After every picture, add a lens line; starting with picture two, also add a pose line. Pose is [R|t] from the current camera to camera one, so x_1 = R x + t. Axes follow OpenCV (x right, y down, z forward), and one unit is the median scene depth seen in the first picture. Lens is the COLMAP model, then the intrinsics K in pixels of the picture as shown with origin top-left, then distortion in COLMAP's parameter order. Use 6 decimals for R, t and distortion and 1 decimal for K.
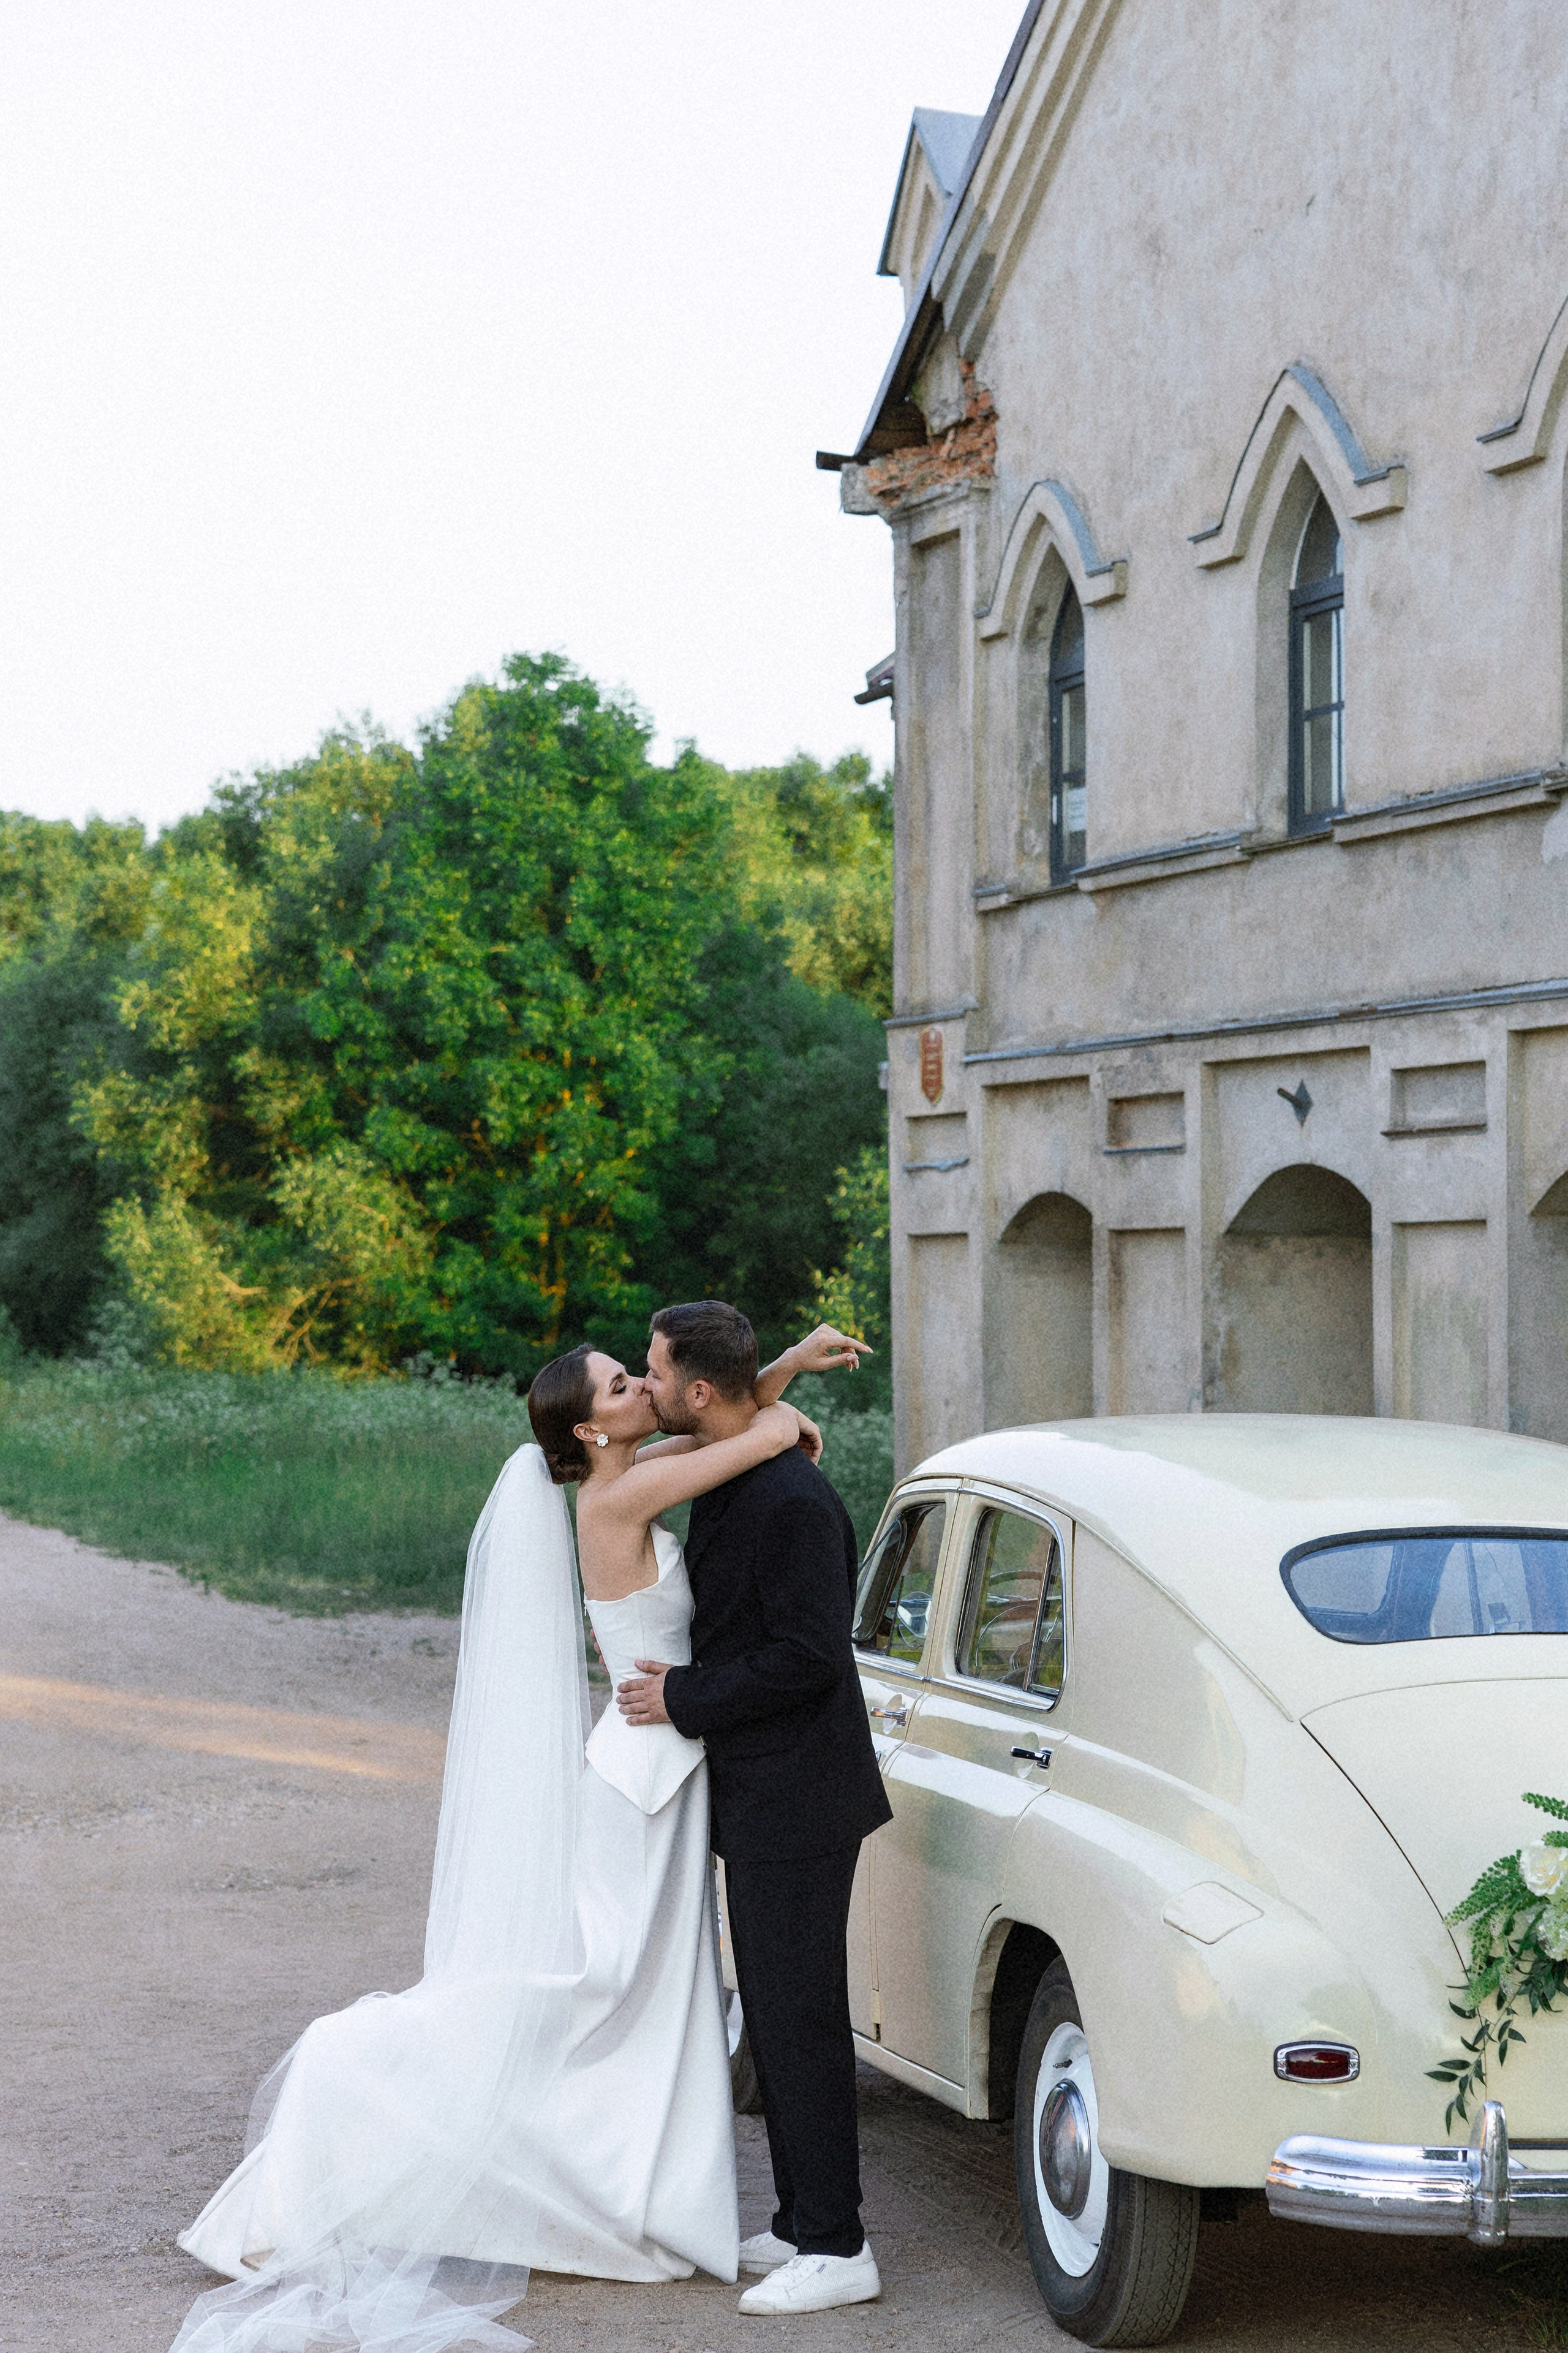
lens RADIAL K [[4534.9, 0, 788.3], [0, 4534.9, 1175.5], [0, 0, 1]] dist [0.020498, 0.148089]
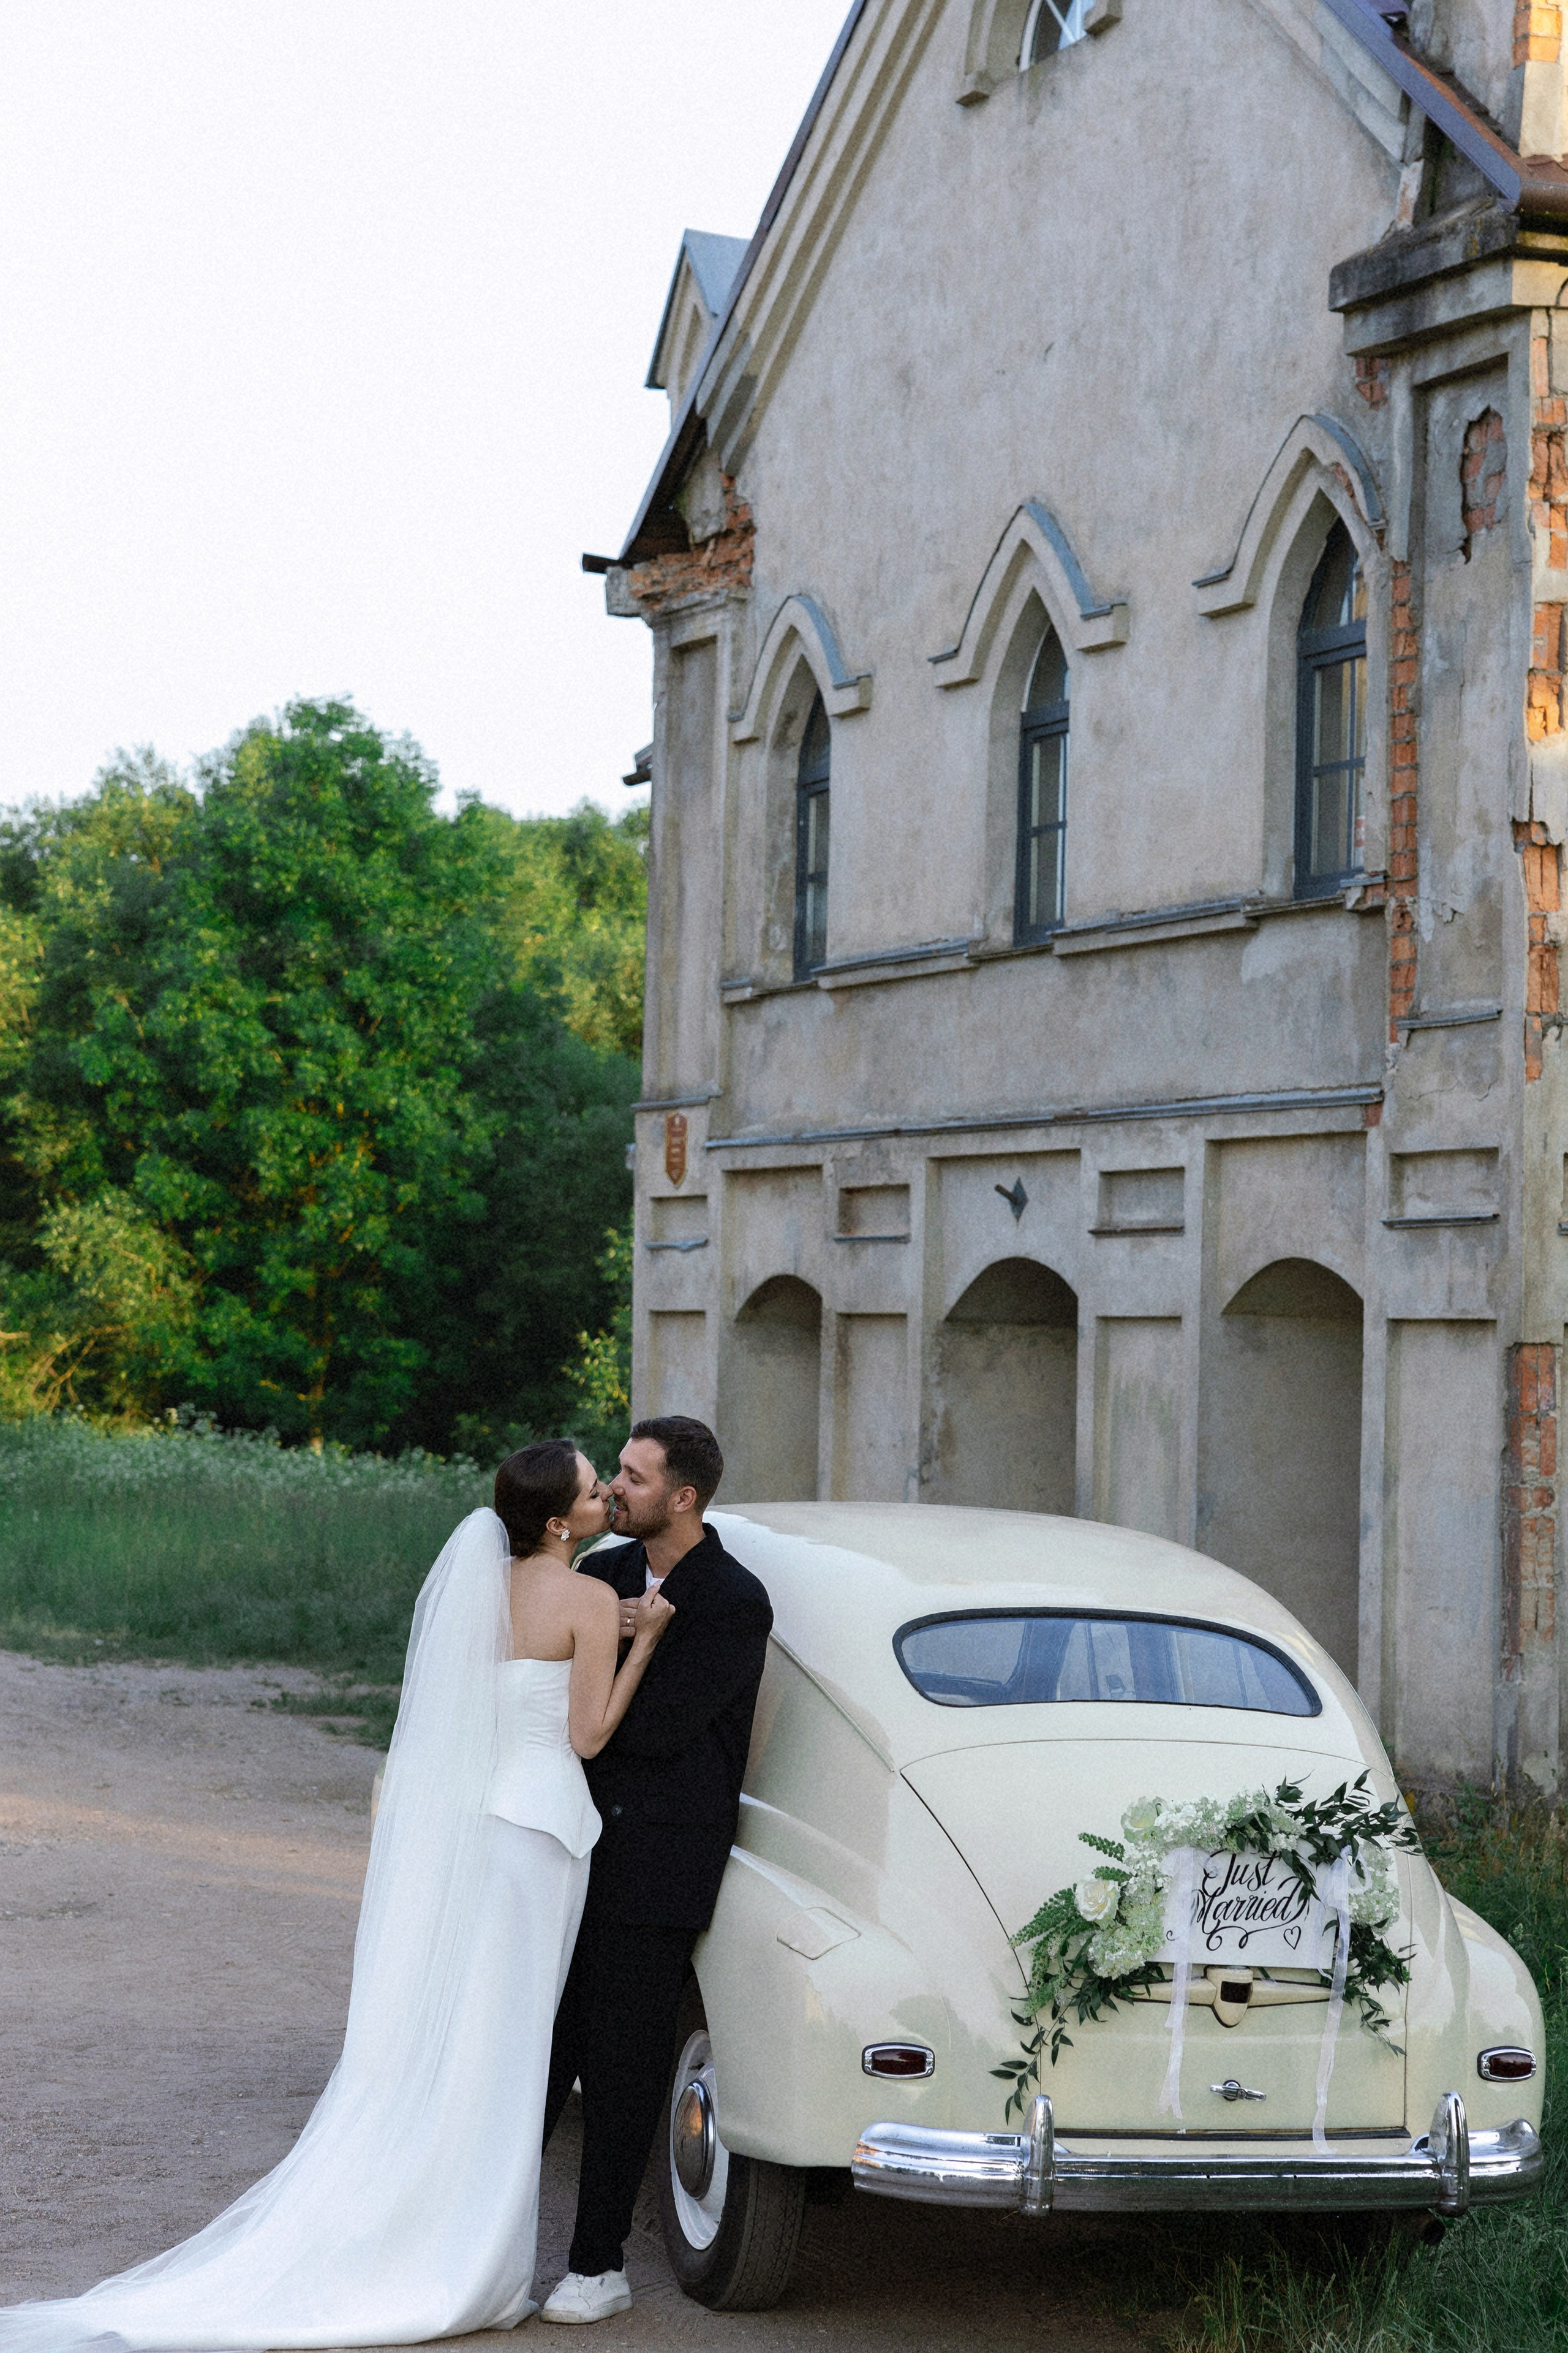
lens RADIAL K [[4620.8, 0, 753.6], [0, 4620.8, 1183.6], [0, 0, 1]] dist [0.016347, 0.225914]
pose [[0.998825, 0.027956, 0.039583, 0.008096], [-0.027555, 0.999564, -0.010632, -0.005843], [-0.039863, 0.009528, 0.999160, -0.063776]]
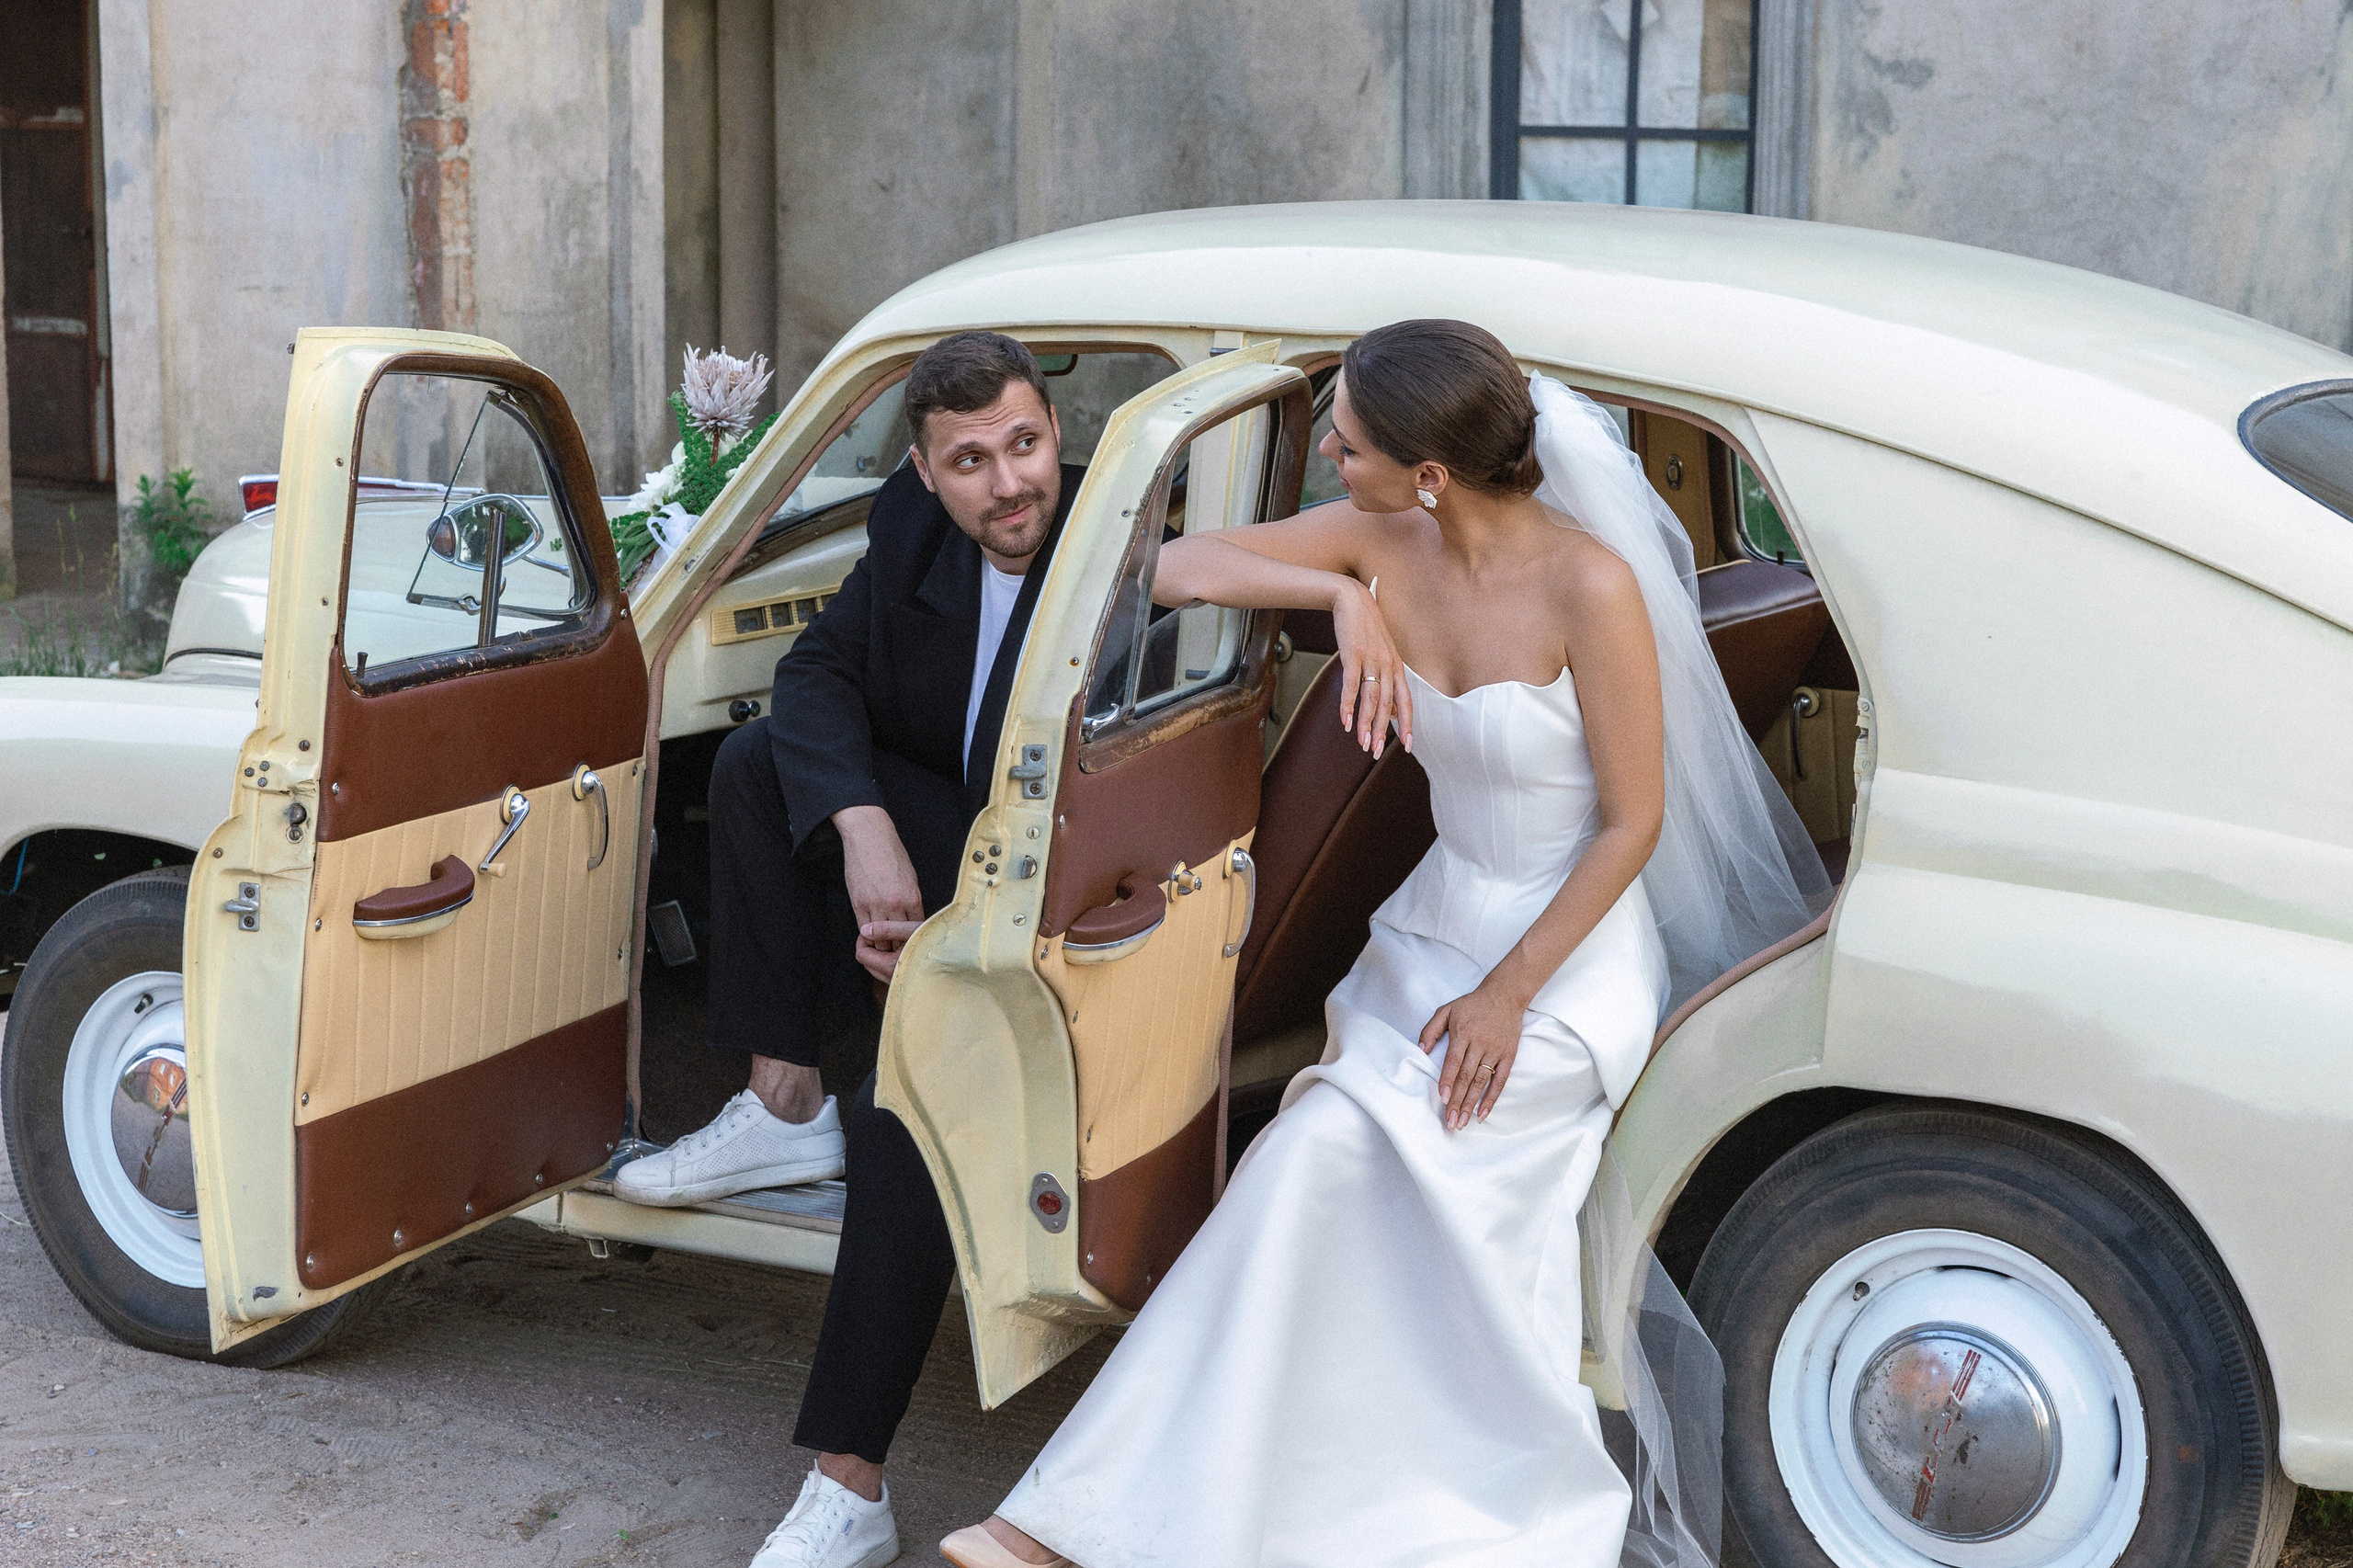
lens RADIAL K [[4535.2, 0, 1262.0], [0, 4535.2, 740.1], [0, 0, 1]] dist [0.020498, 0.148089]
pose [[0.717613, -0.100290, 0.689183, -0.150529], [-0.032630, 0.983649, 0.177117, 0.006024], [-0.695677, -0.149590, 0.702607, 0.229040]]
